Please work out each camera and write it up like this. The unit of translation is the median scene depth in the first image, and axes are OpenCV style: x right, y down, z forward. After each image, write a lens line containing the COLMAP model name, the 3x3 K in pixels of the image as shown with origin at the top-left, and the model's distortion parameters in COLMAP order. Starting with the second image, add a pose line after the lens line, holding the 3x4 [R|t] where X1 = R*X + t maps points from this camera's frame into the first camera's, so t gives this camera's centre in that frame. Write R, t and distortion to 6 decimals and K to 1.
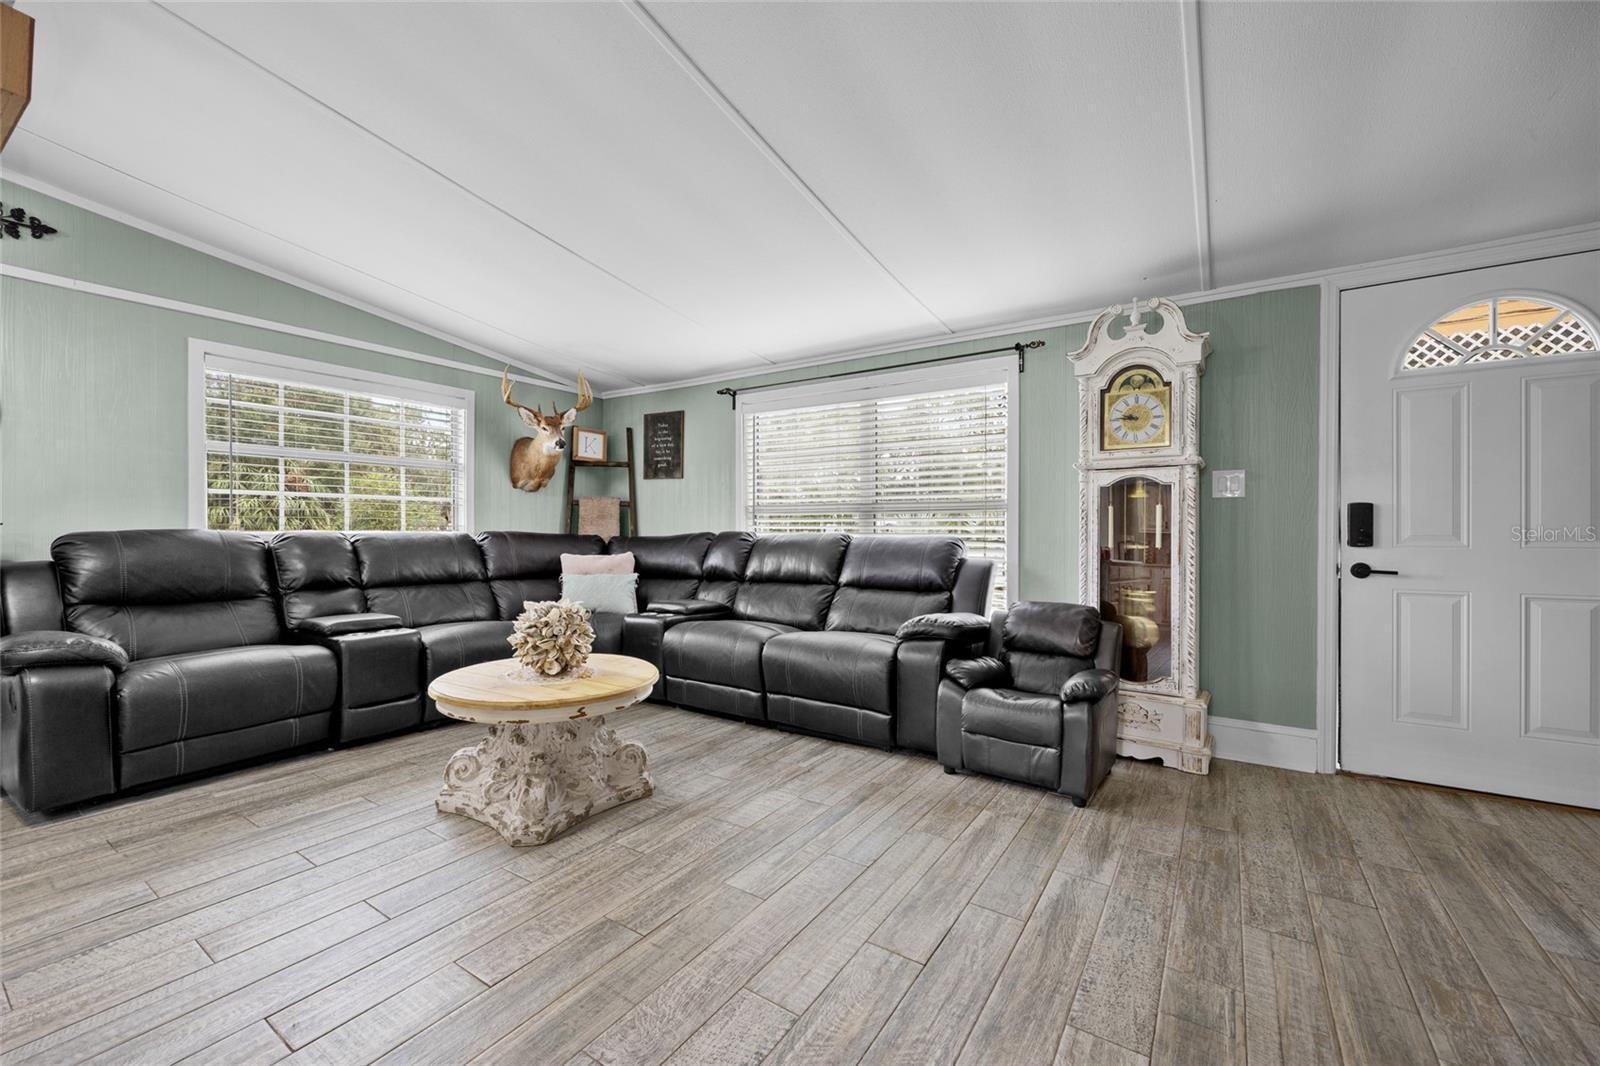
lens RADIAL K [[649.7, 0, 790.7], [0, 649.7, 532.8], [0, 0, 1]] dist [-0.001384, 0.000143]
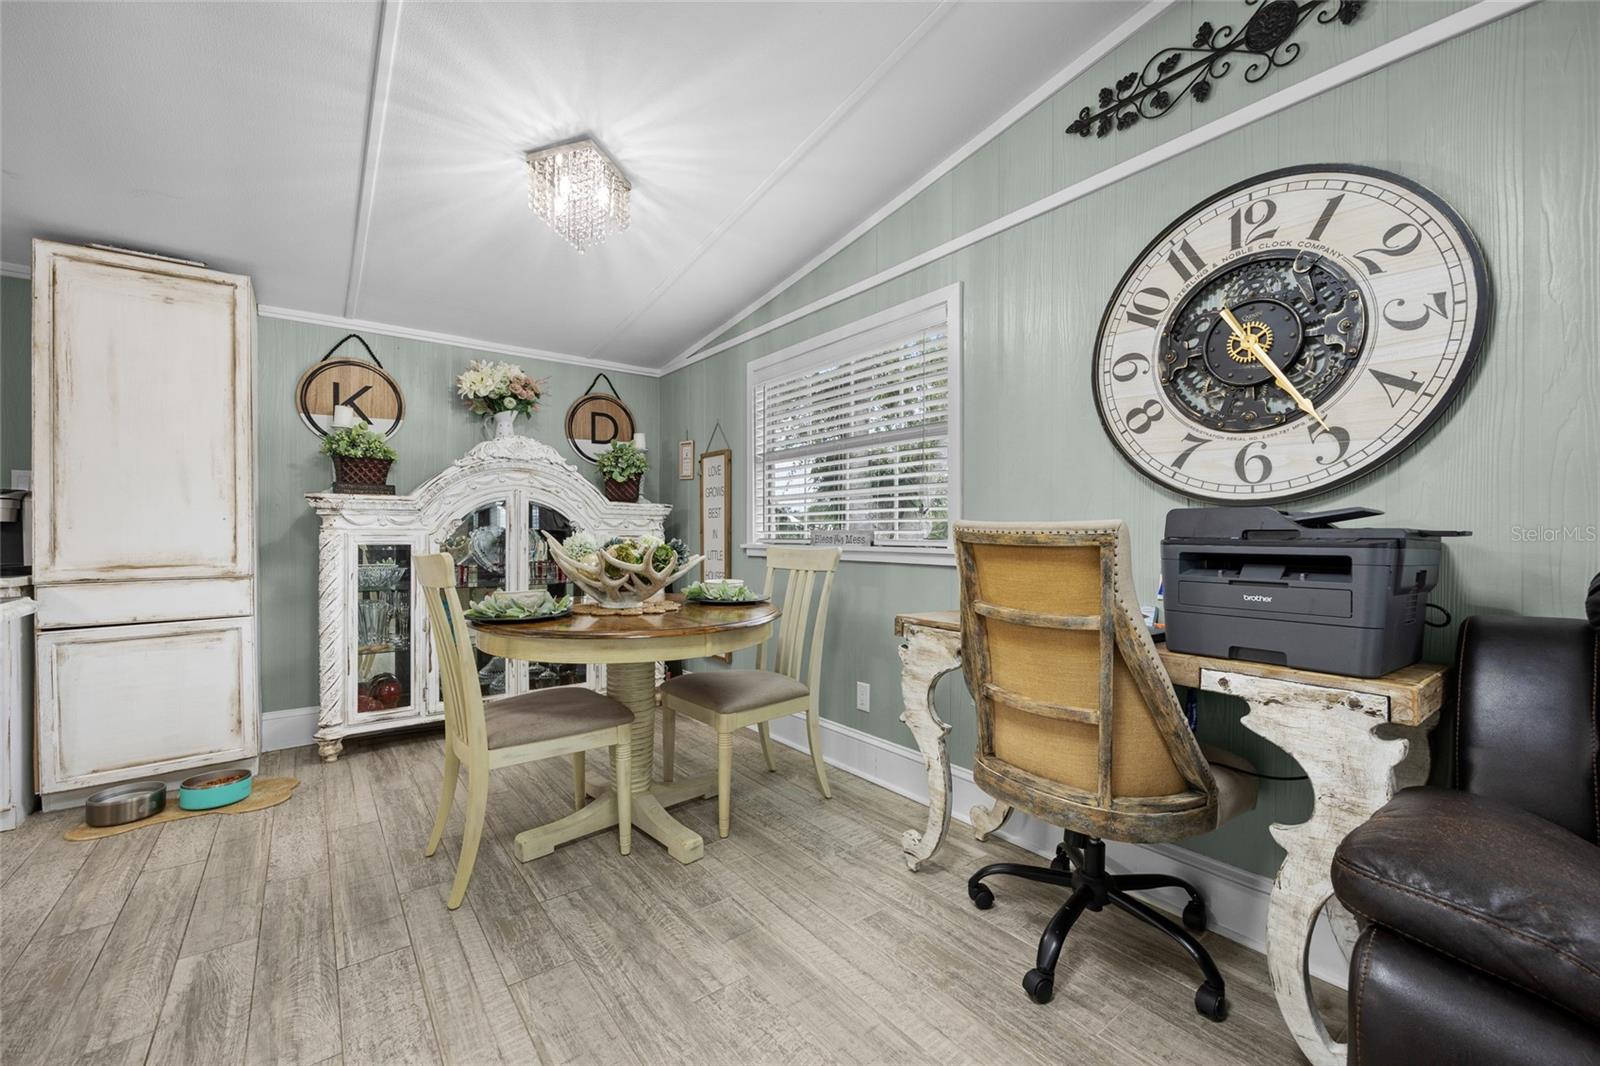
lens RADIAL K [[649.7, 0, 804.1], [0, 649.7, 529.8], [0, 0, 1]] dist [-0.001384, 0.000143]
pose [[-0.316784, -0.006271, -0.948477, -0.541689], [-0.014161, 0.999898, -0.001882, -0.007109], [0.948392, 0.012835, -0.316840, 0.604275]]
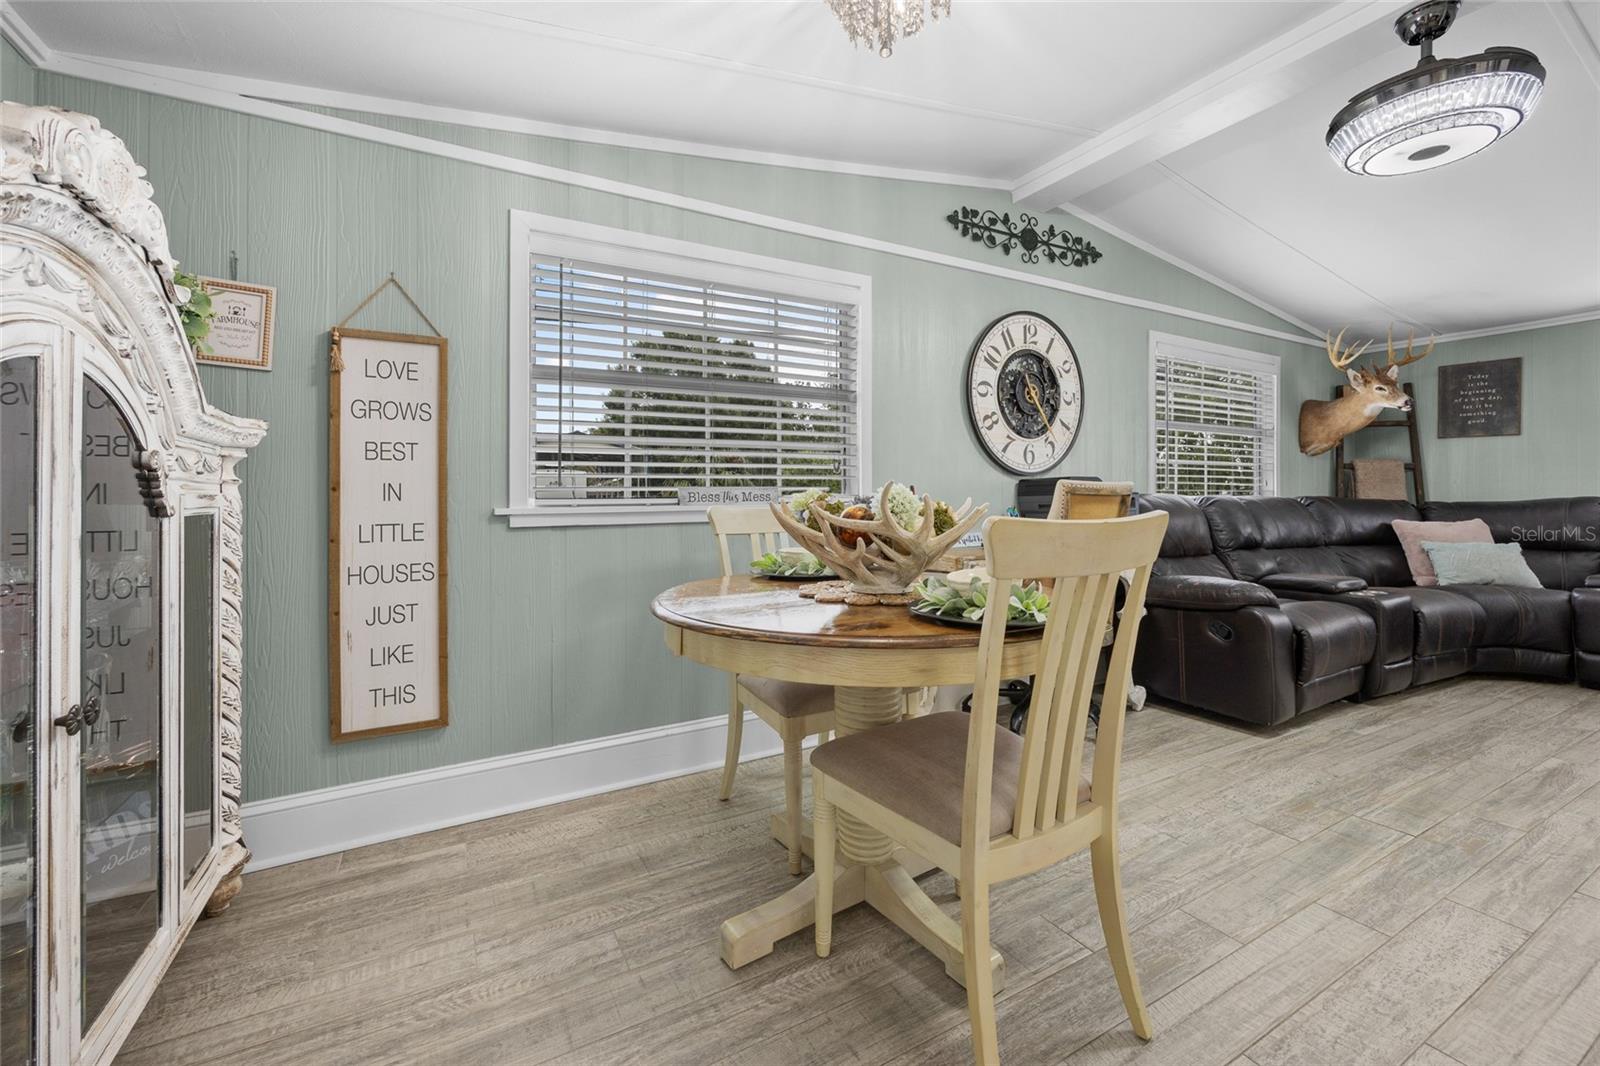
lens RADIAL K [[649.7, 0, 806.7], [0, 649.7, 493.3], [0, 0, 1]] dist [-0.001384, 0.000143]
pose [[0.890120, -0.004821, -0.455701, -1.010386], [-0.000994, 0.999921, -0.012520, 0.010554], [0.455726, 0.011597, 0.890045, -0.347222]]
